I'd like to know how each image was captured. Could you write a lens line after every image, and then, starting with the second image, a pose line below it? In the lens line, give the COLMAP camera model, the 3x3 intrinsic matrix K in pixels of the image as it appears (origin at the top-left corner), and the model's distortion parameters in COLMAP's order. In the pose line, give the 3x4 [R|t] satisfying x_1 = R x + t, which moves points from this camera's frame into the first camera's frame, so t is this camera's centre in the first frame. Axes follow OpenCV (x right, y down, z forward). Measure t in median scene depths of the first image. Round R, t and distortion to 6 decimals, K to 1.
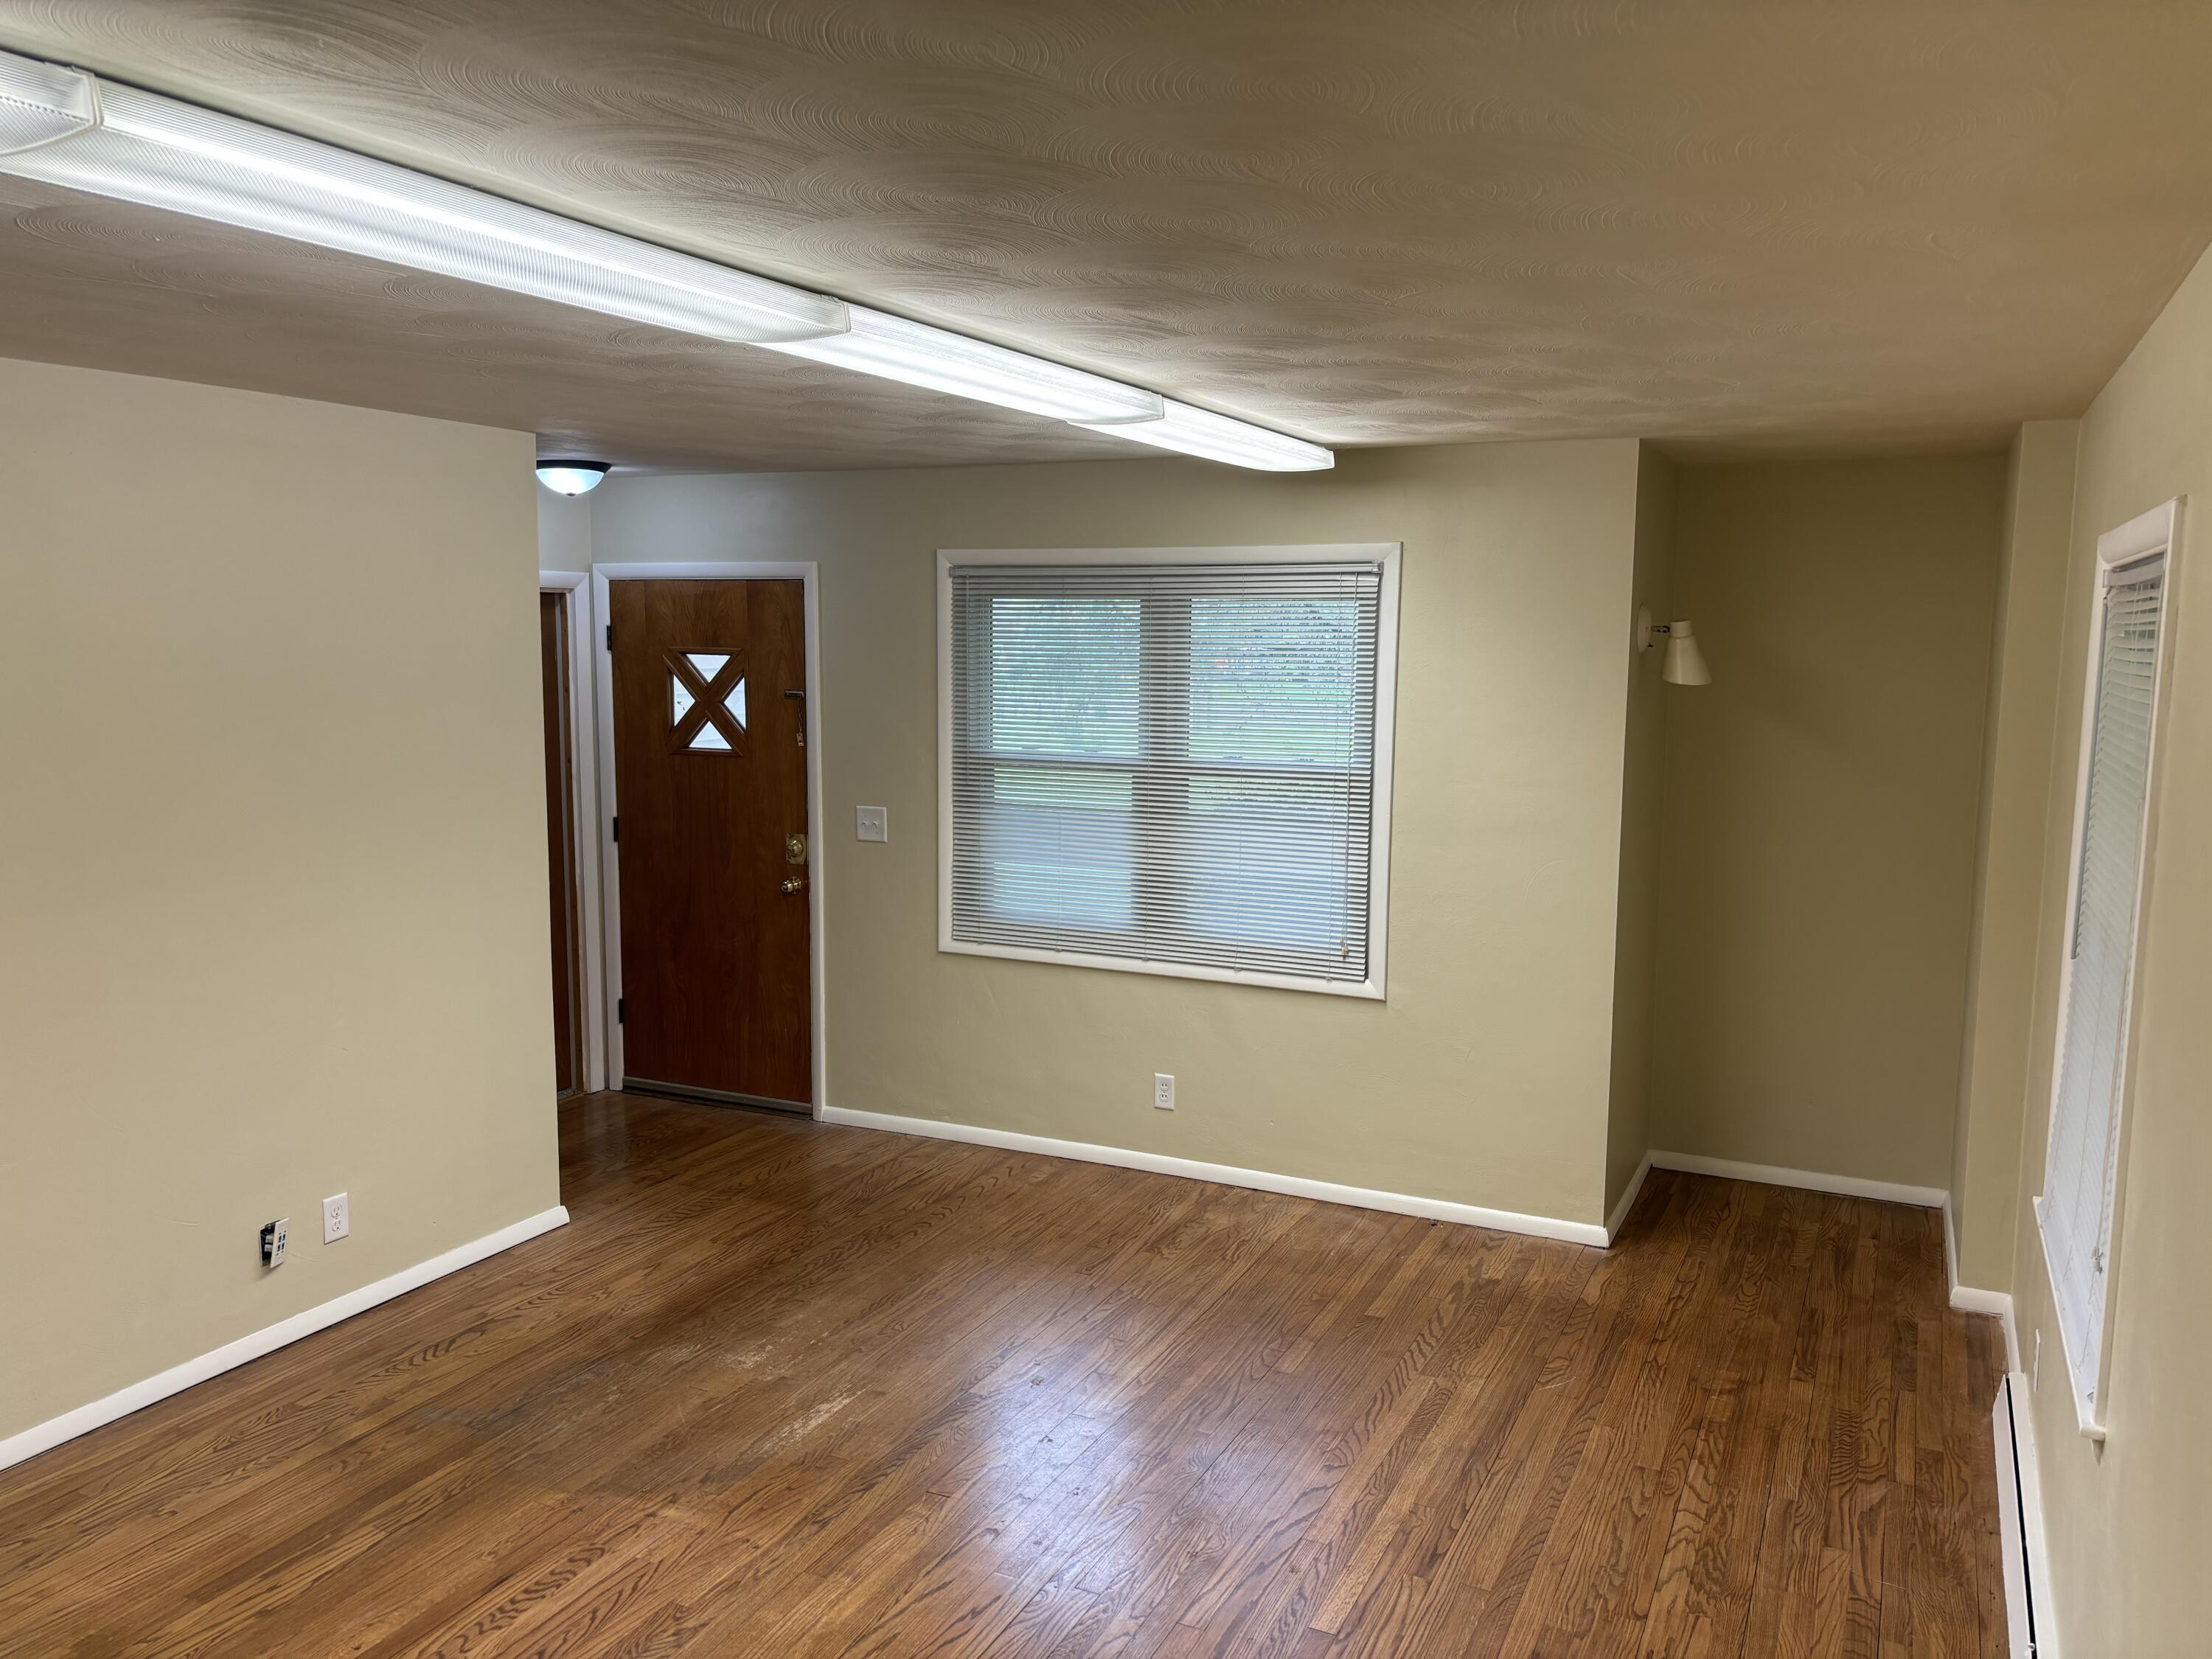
lens RADIAL K [[1688.8, 0, 1106.0], [0, 1688.8, 829.5], [0, 0, 1]] dist [0.025245, -0.009666]
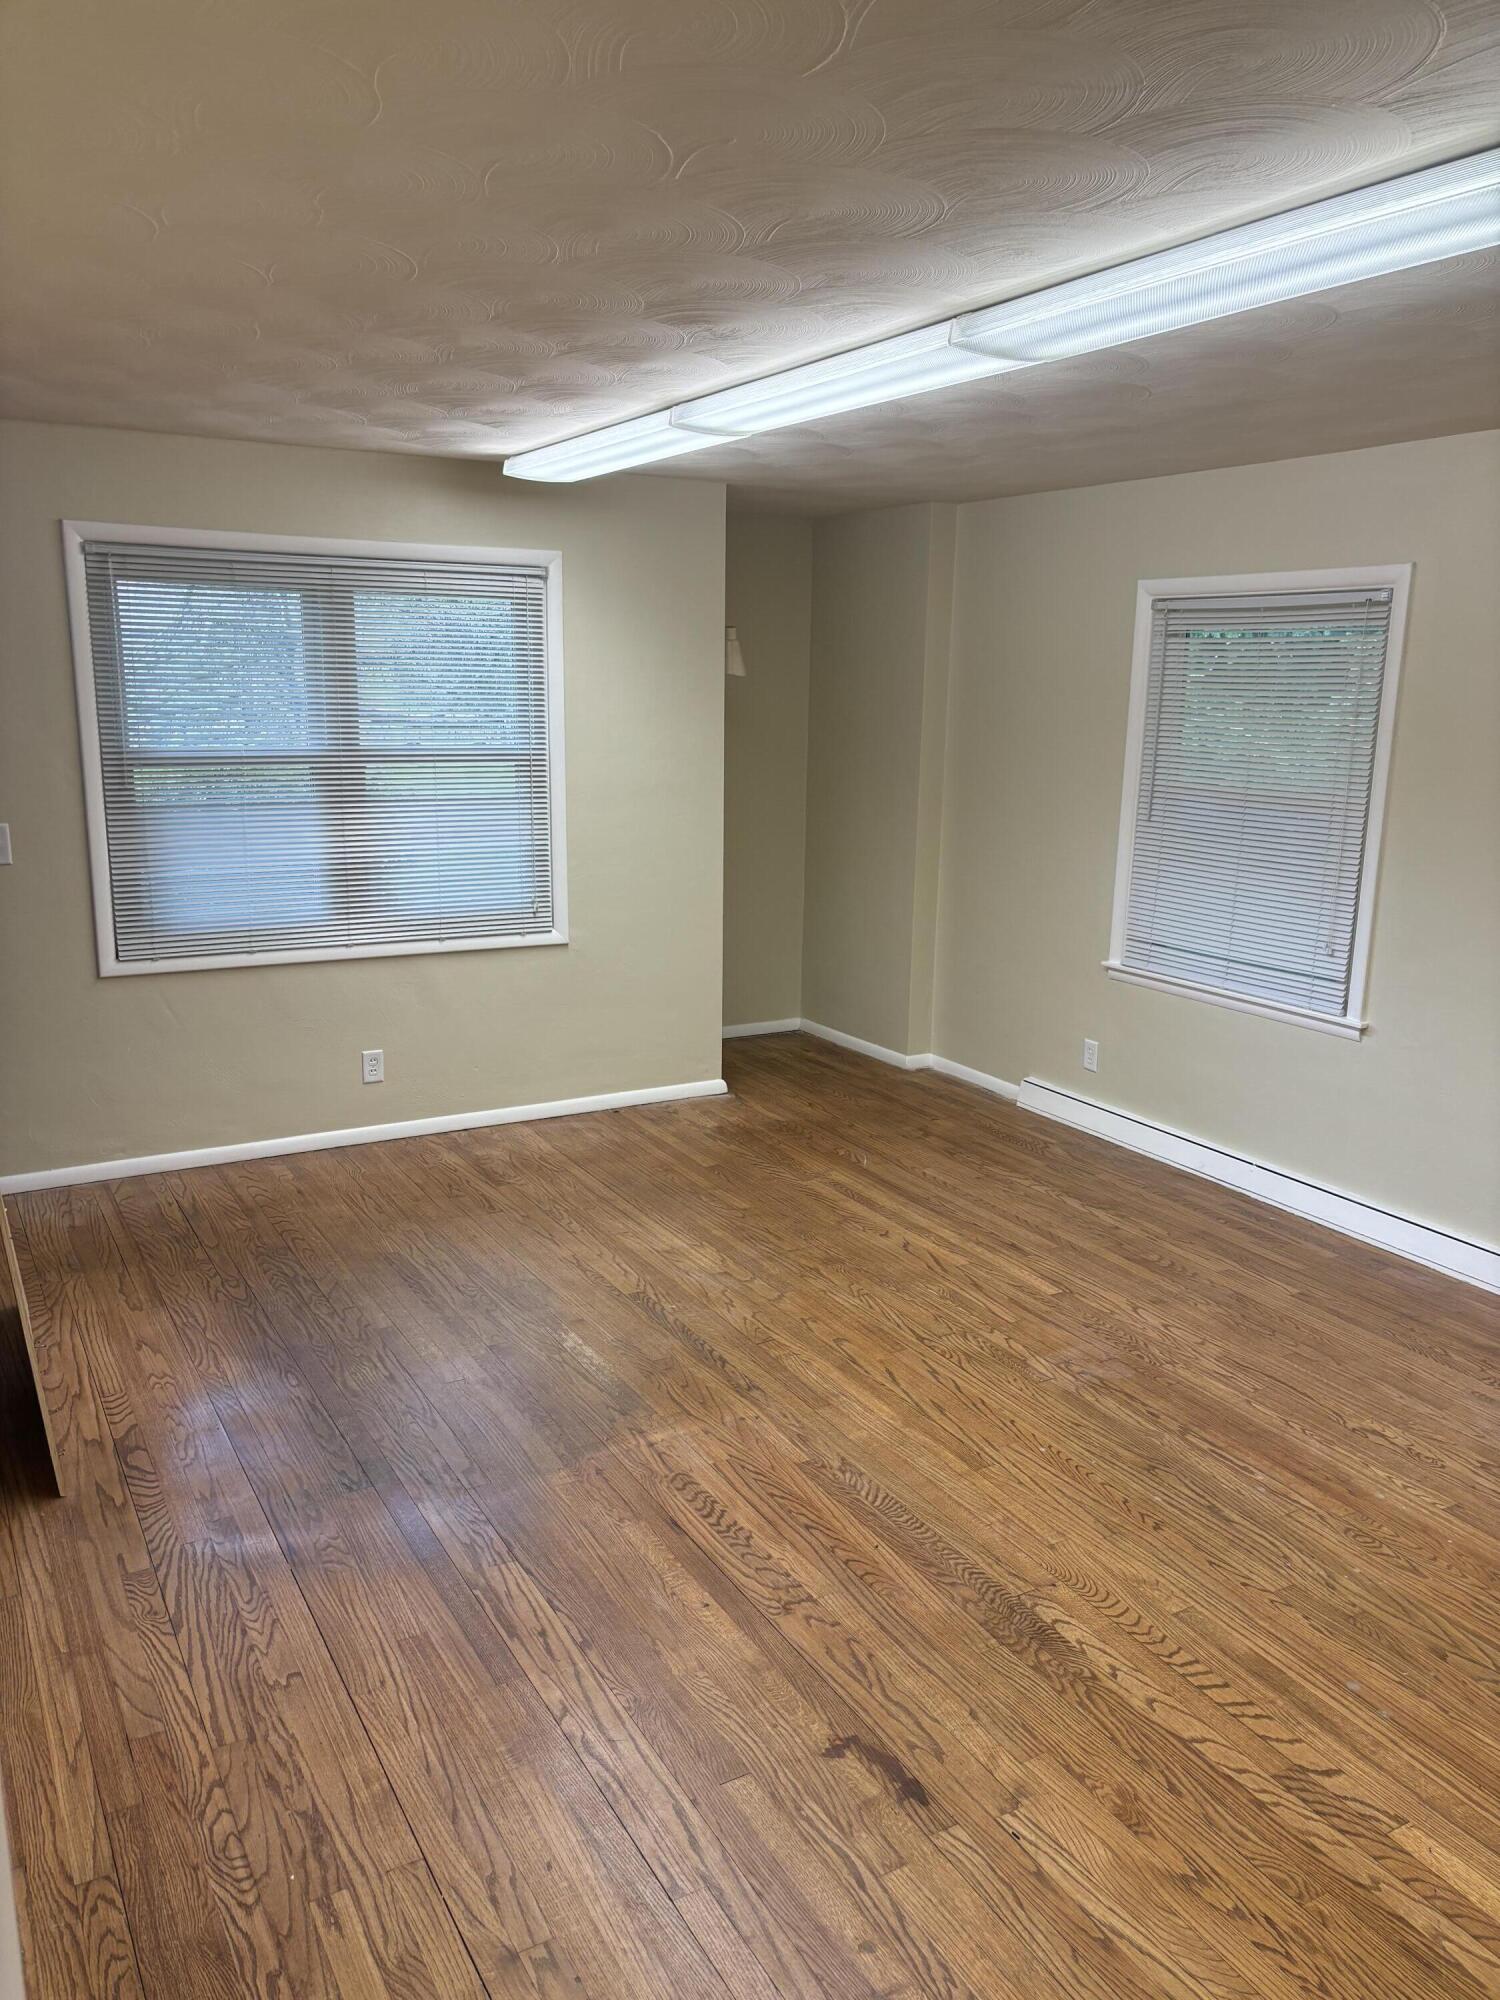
lens RADIAL K [[1526.9, 0, 750.0], [0, 1526.9, 1000.0], [0, 0, 1]] dist [0.025245, -0.009666]
pose [[0.575515, -0.174959, 0.798856, -0.681288], [0.098791, 0.984567, 0.144461, -0.000841], [-0.811802, -0.004219, 0.583917, 0.282374]]
